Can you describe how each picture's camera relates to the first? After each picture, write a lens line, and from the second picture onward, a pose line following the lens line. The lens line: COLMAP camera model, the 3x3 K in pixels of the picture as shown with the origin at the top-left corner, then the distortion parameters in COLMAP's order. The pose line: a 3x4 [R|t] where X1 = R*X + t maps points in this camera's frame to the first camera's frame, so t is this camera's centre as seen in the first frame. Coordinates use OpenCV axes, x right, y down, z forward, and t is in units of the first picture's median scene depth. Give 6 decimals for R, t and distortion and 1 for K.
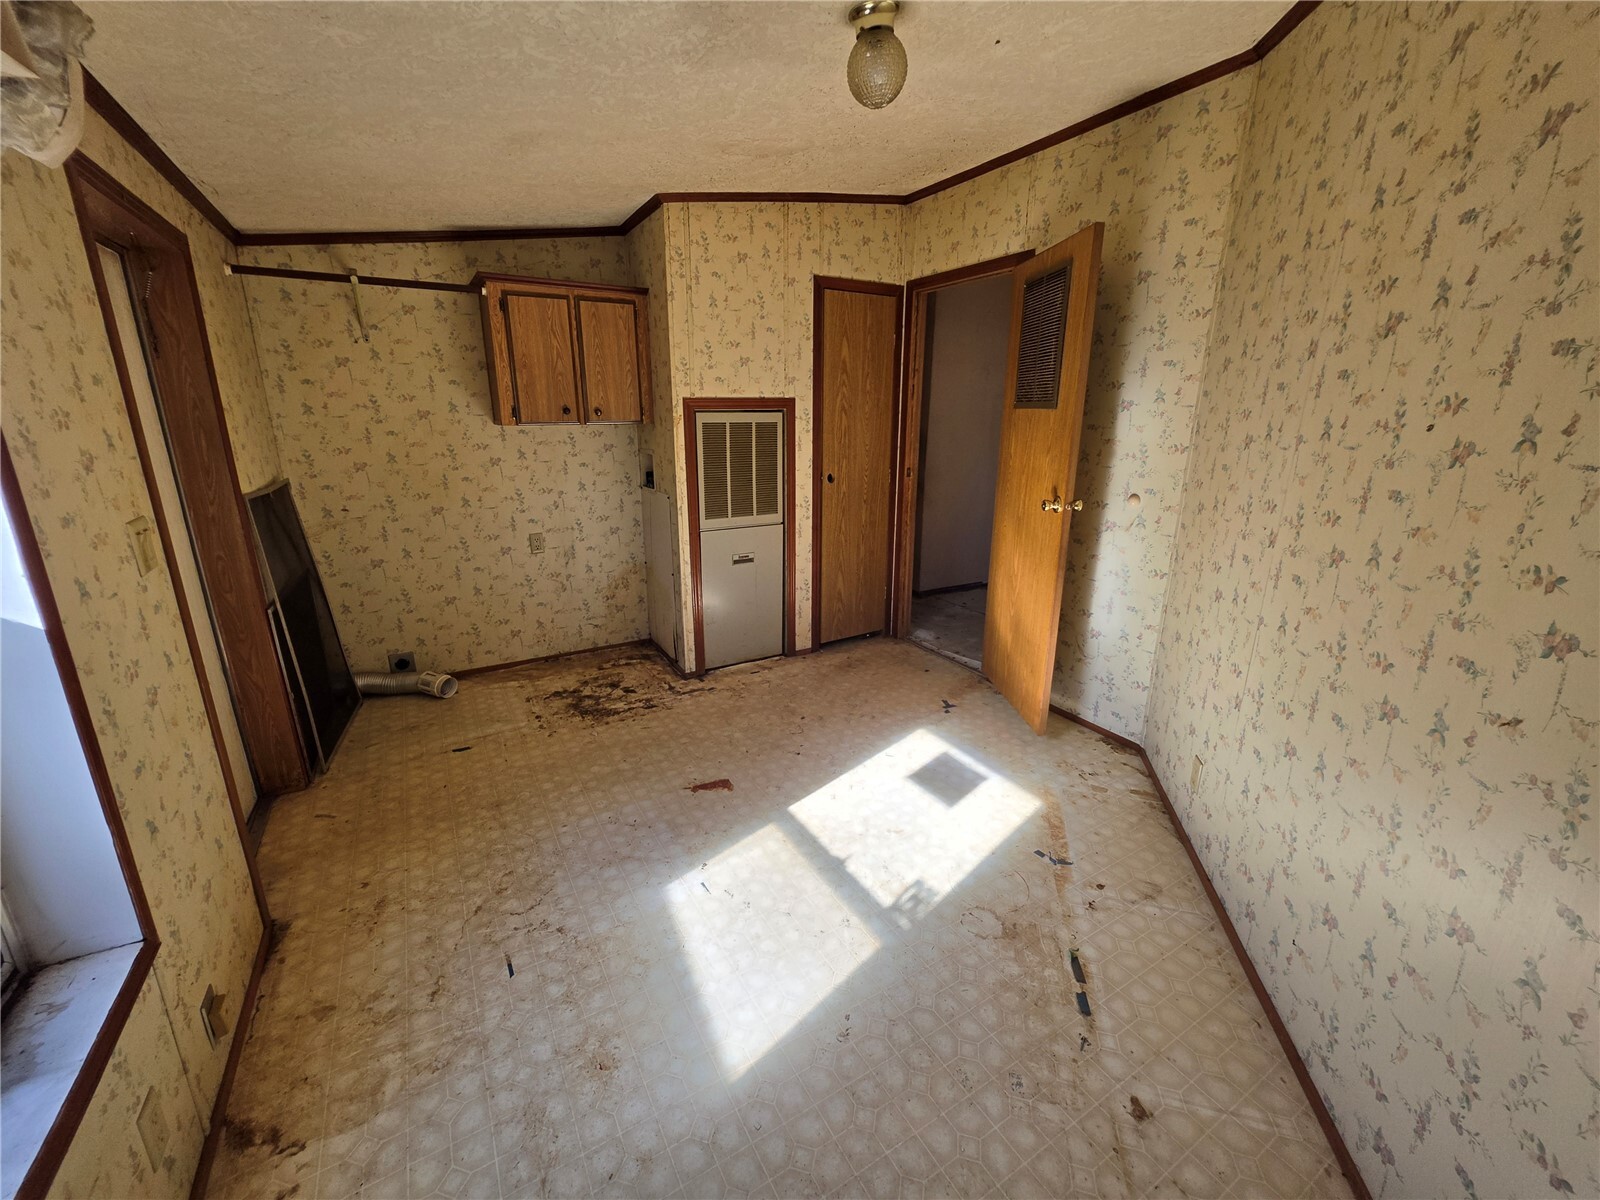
lens RADIAL K [[639.6, 0, 798.3], [0, 639.6, 592.8], [0, 0, 1]] dist [-0.003689, 0.001485]
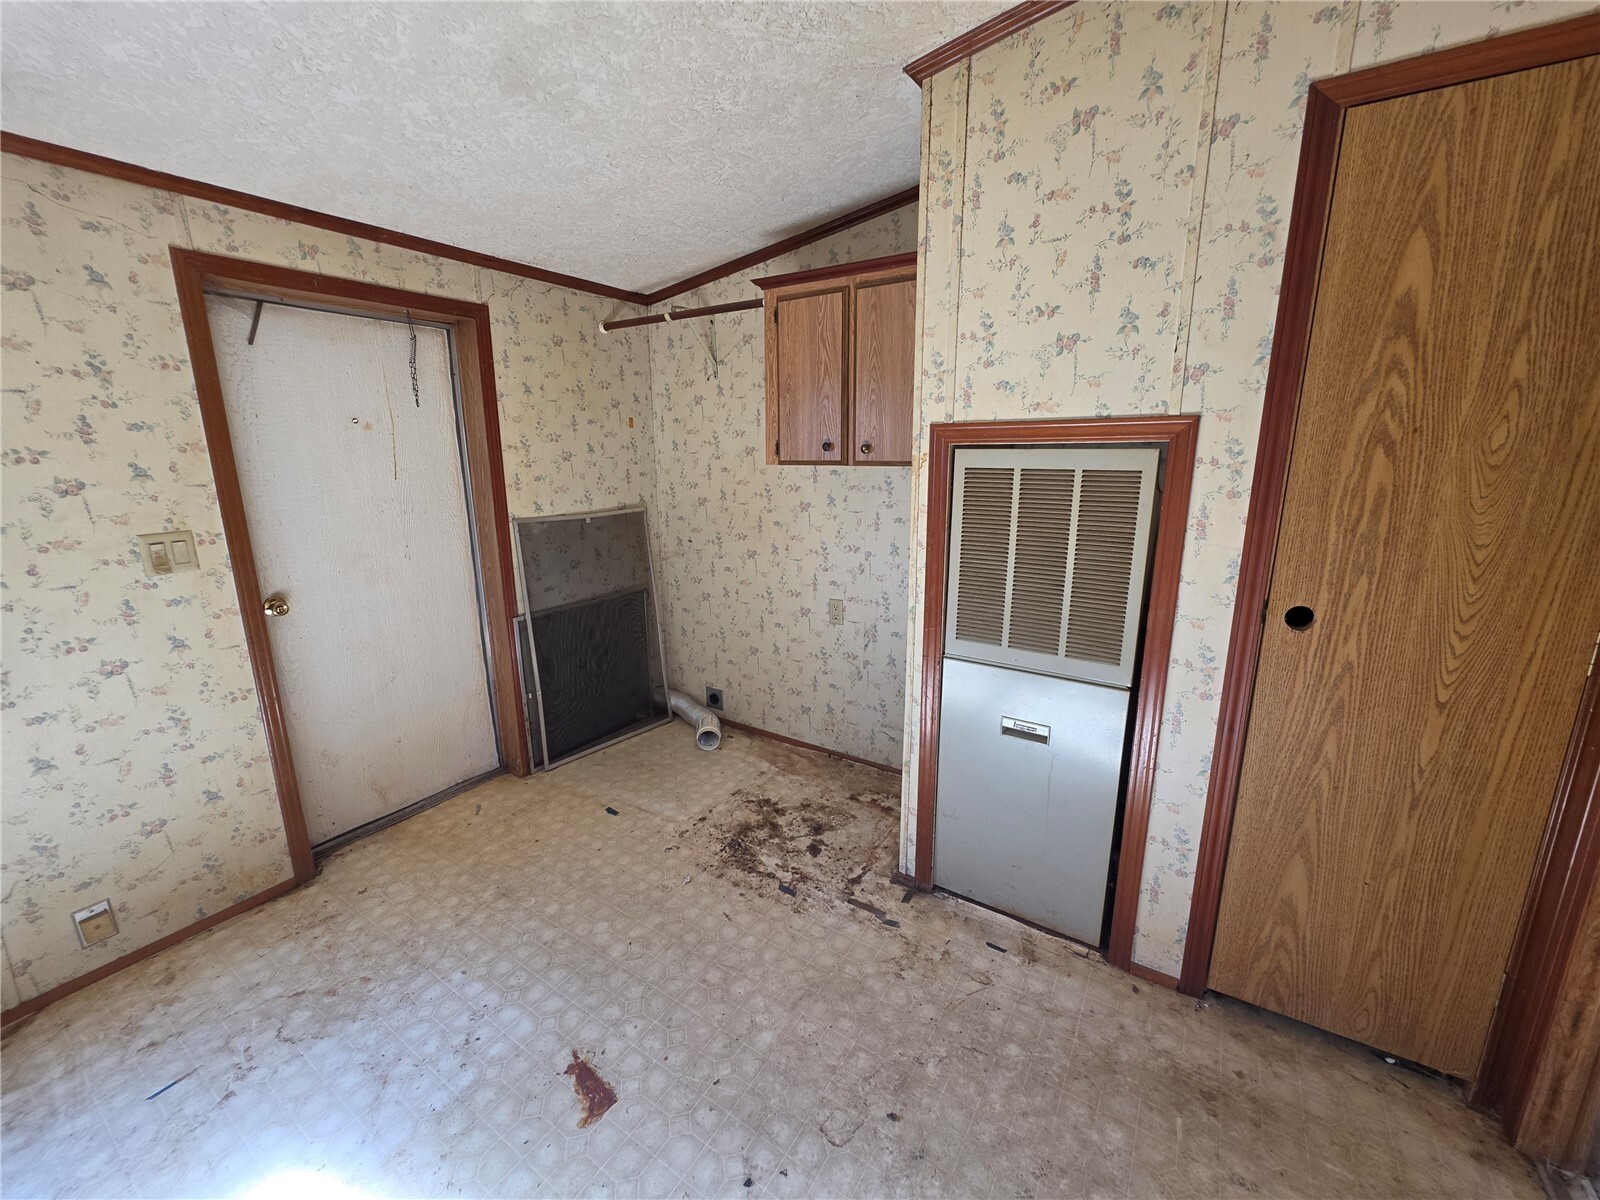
lens RADIAL K [[639.6, 0, 812.3], [0, 639.6, 594.6], [0, 0, 1]] dist [-0.003689, 0.001485]
pose [[0.441250, 0.199347, -0.874962, 0.289660], [-0.240402, 0.965635, 0.098769, -0.183124], [0.864584, 0.166761, 0.474010, 0.644149]]
